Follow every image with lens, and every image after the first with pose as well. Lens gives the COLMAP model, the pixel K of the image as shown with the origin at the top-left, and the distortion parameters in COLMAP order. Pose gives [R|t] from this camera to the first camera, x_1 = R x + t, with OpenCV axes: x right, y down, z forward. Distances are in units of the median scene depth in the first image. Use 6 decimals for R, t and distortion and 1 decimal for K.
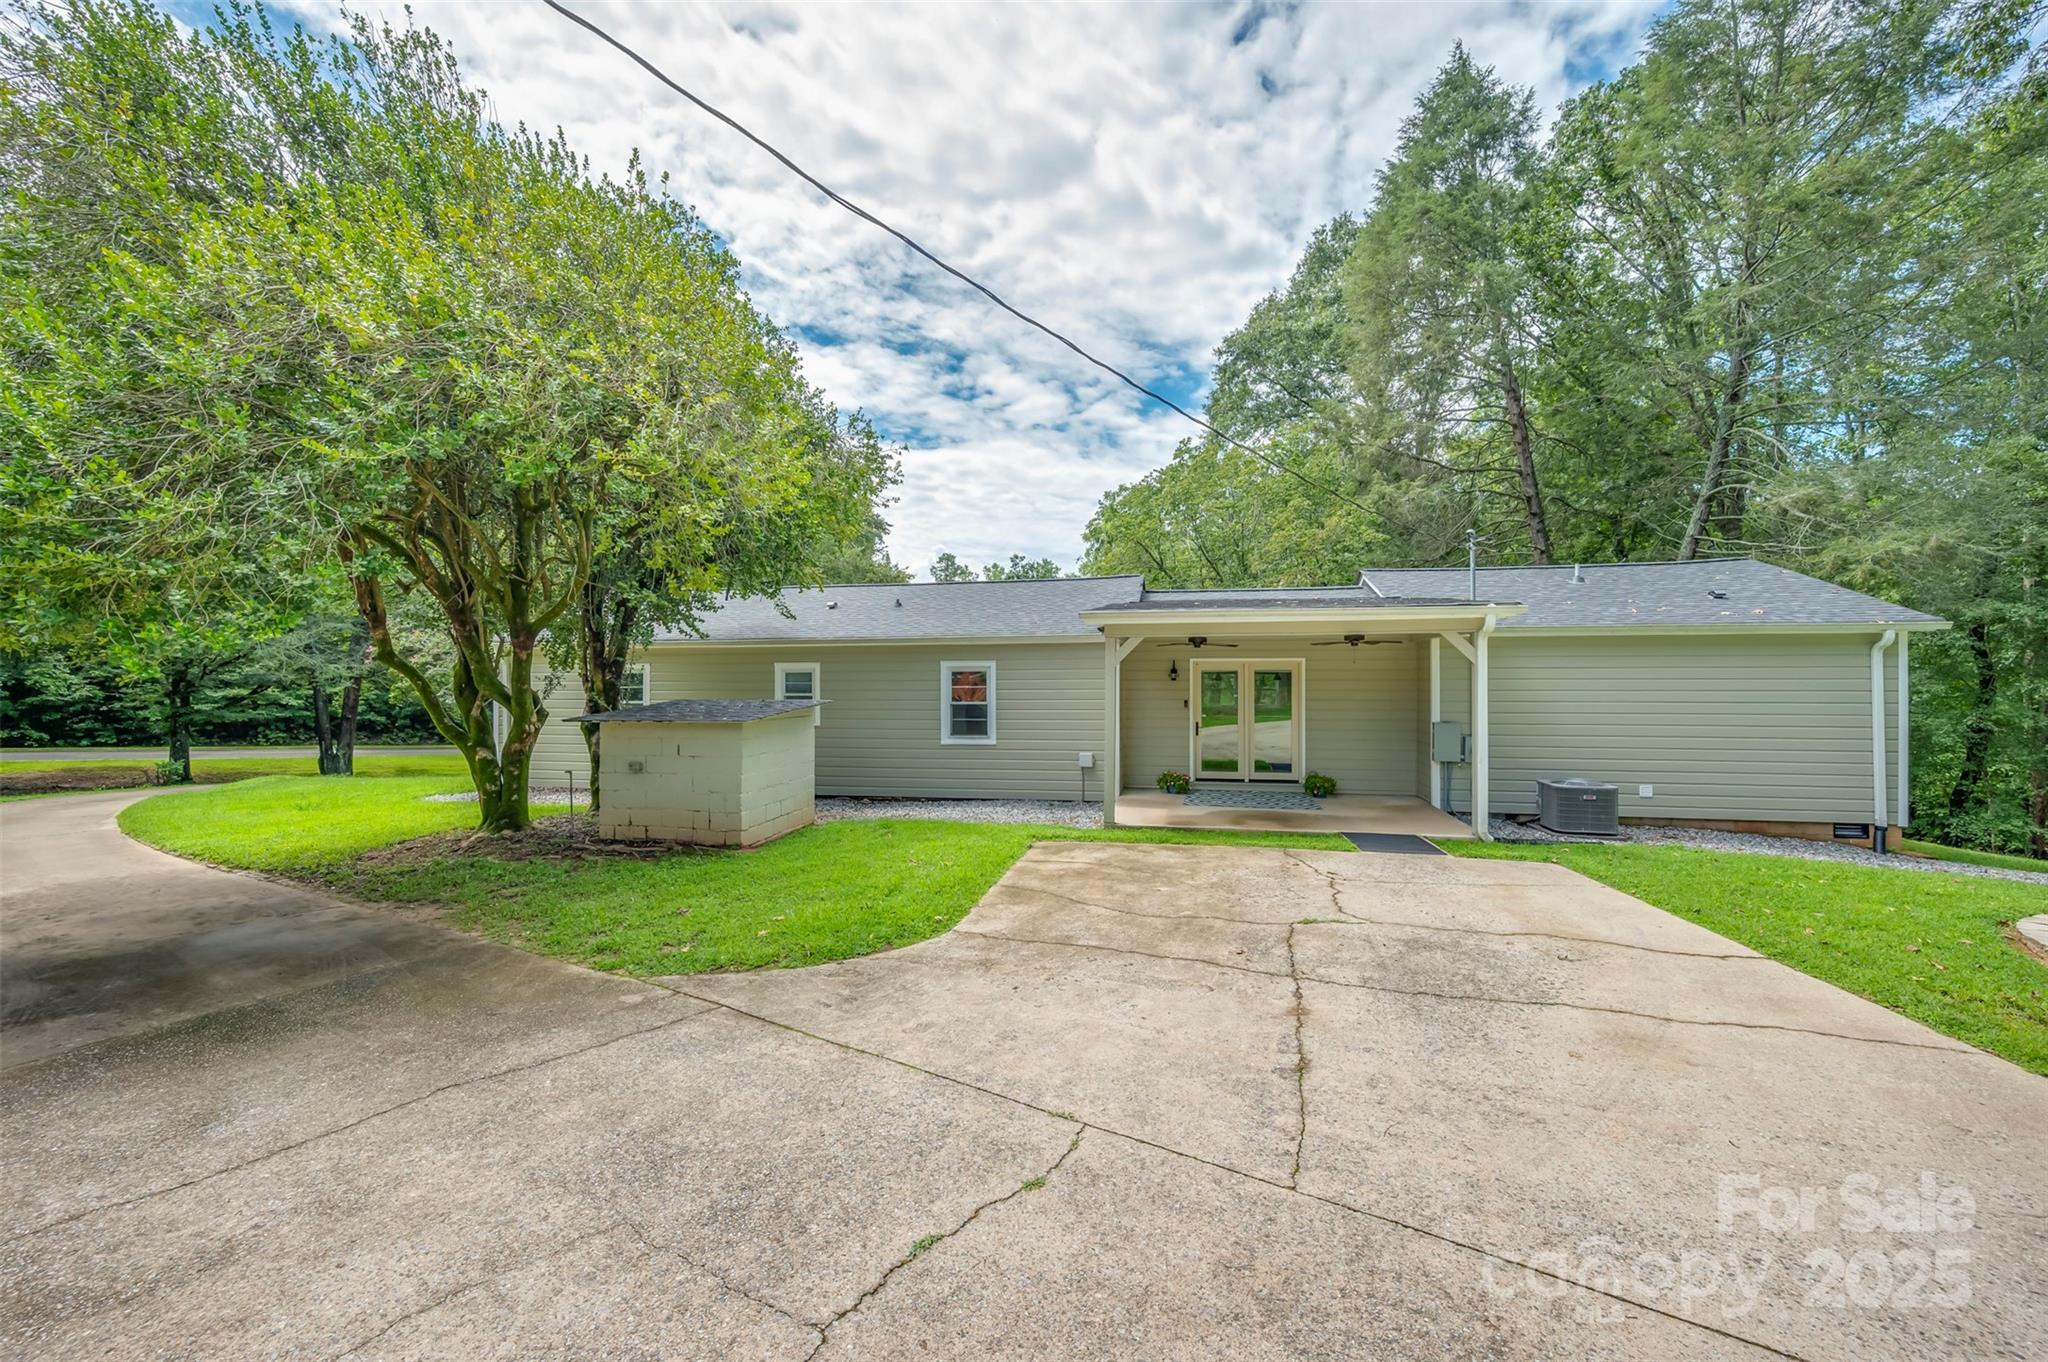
lens RADIAL K [[821.7, 0, 1024.0], [0, 821.7, 681.0], [0, 0, 1]] dist [0.001740, 0.000090]
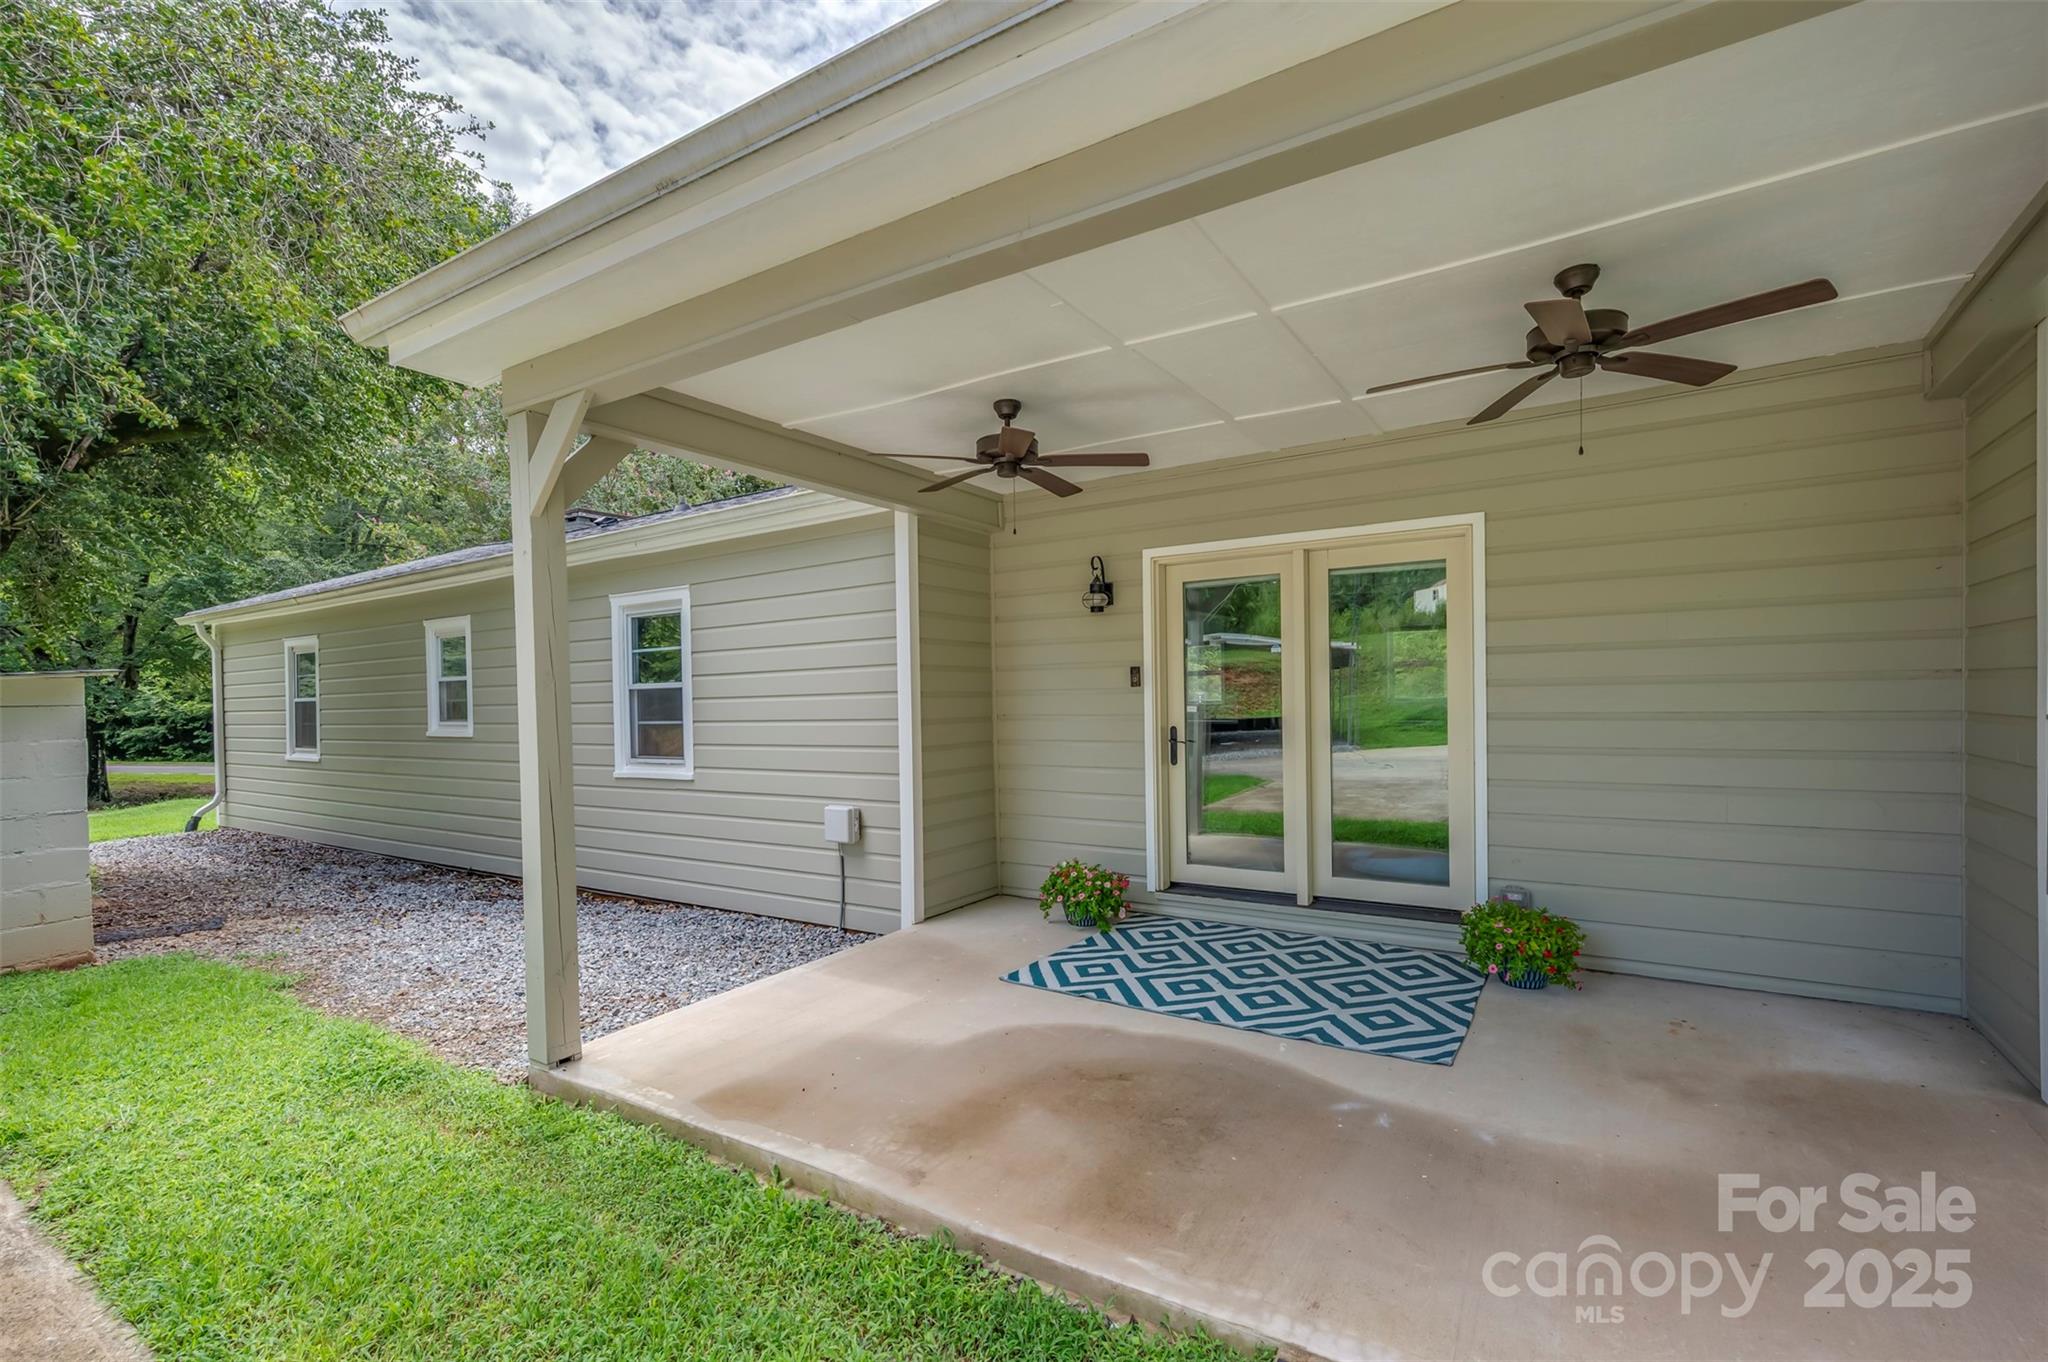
lens RADIAL K [[937.8, 0, 1024.0], [0, 937.8, 681.0], [0, 0, 1]] dist [-0.000279, -0.000555]
pose [[0.931592, -0.022532, -0.362807, 0.307094], [0.018512, 0.999723, -0.014552, 0.036022], [0.363034, 0.006840, 0.931751, 0.604904]]
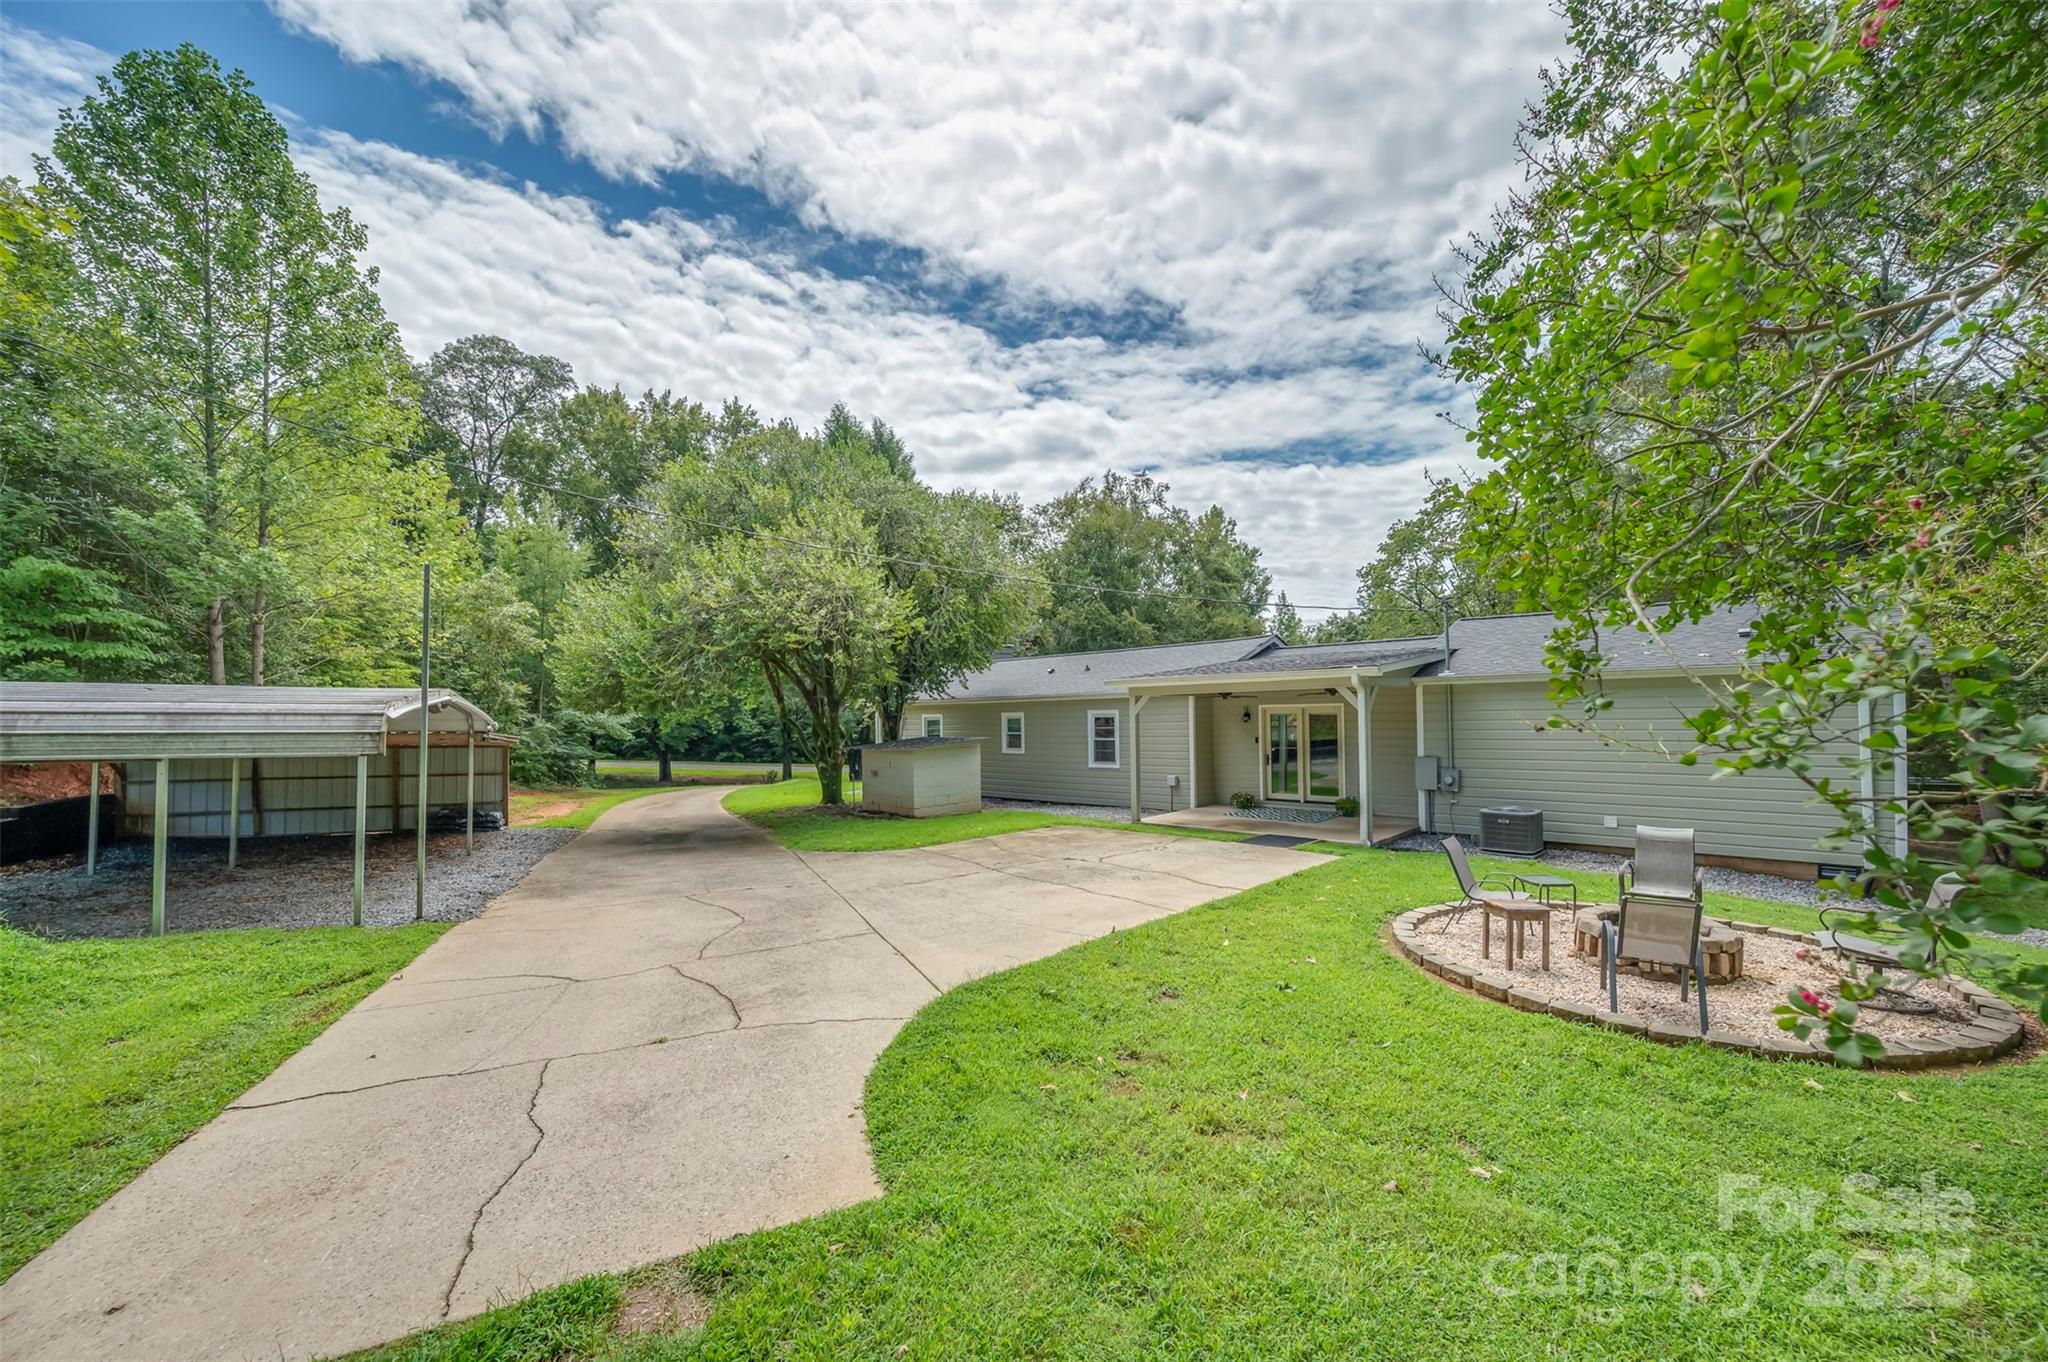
lens RADIAL K [[822.4, 0, 1017.2], [0, 822.4, 694.5], [0, 0, 1]] dist [0.000295, 0.000211]
pose [[0.838272, -0.026775, -0.544595, 0.596948], [0.014032, 0.999522, -0.027543, -0.013749], [0.545072, 0.015447, 0.838247, -0.293543]]
